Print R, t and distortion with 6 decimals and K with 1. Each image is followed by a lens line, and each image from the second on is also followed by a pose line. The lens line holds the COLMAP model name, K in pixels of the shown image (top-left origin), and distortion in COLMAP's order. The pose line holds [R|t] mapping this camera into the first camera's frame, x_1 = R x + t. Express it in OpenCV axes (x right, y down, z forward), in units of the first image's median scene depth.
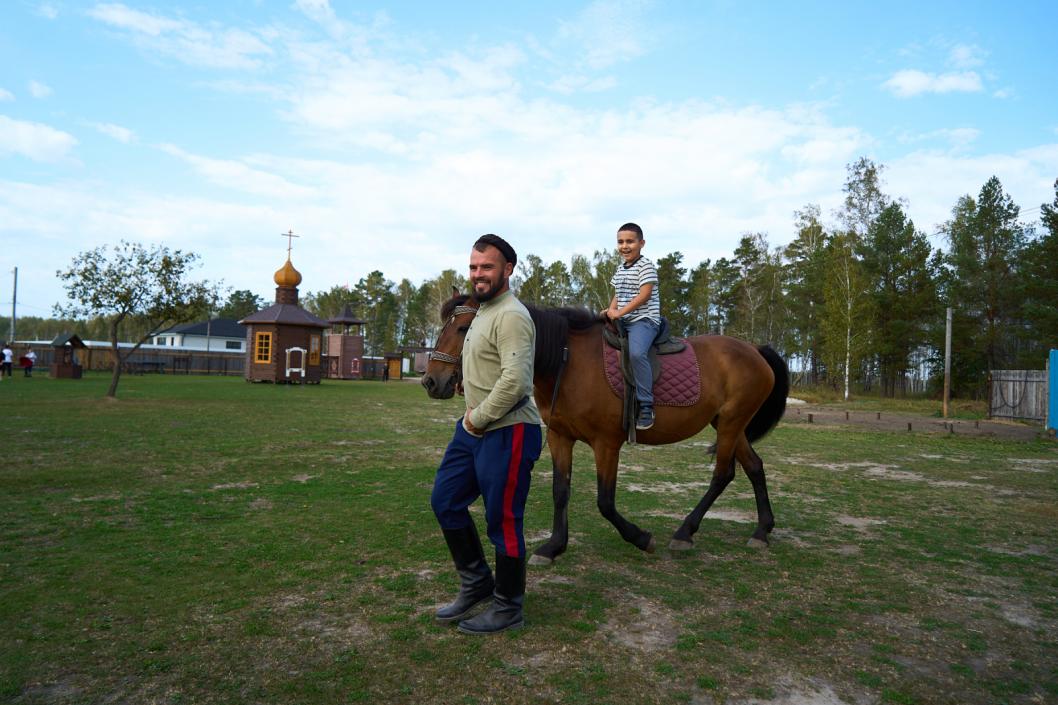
lens RADIAL K [[747.6, 0, 524.6], [0, 747.6, 351.4], [0, 0, 1]] dist [0.008768, 0.000356]
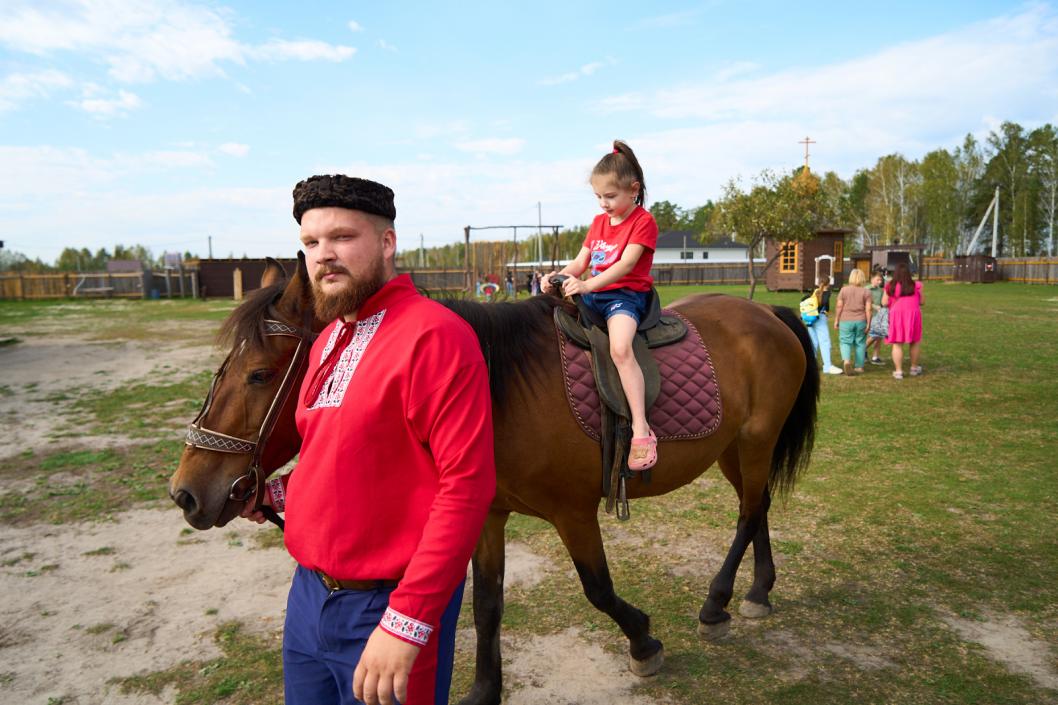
lens RADIAL K [[743.9, 0, 529.7], [0, 743.9, 350.5], [0, 0, 1]] dist [0.018343, -0.004733]
pose [[0.874446, 0.000550, -0.485122, -0.125607], [0.061889, 0.991702, 0.112681, -0.012286], [0.481158, -0.128557, 0.867156, -0.058158]]
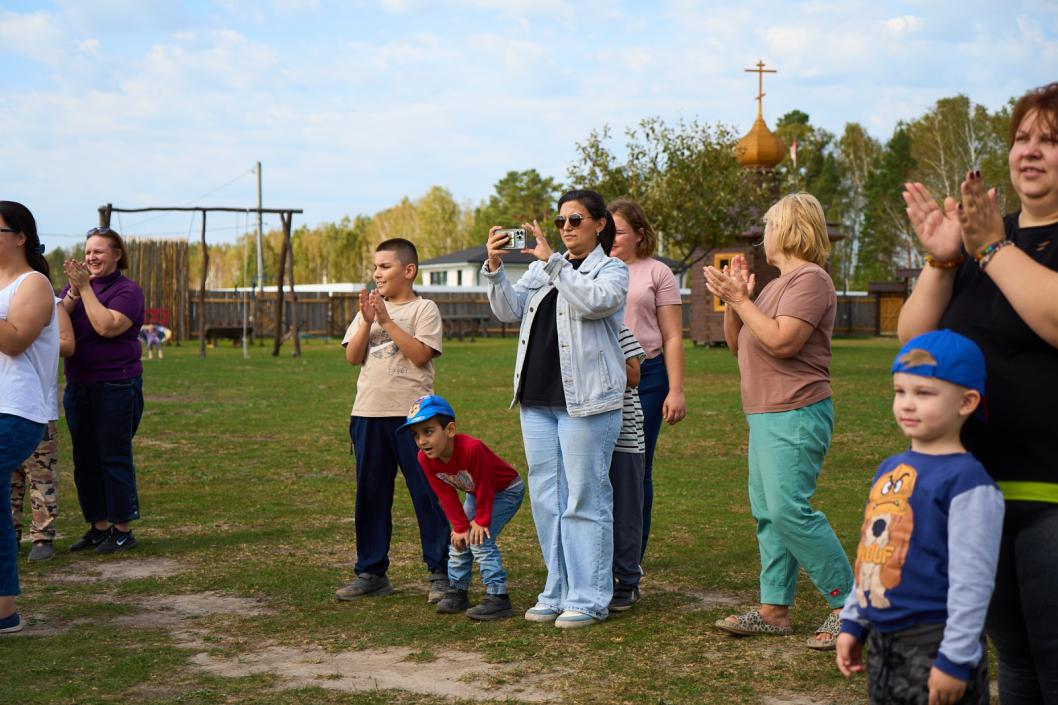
lens RADIAL K [[1620.4, 0, 526.2], [0, 1620.4, 354.2], [0, 0, 1]] dist [0.024603, 0.025722]
pose [[0.944878, -0.026623, -0.326338, -0.080275], [0.041951, 0.998318, 0.040022, -0.004922], [0.324724, -0.051507, 0.944405, -0.128797]]
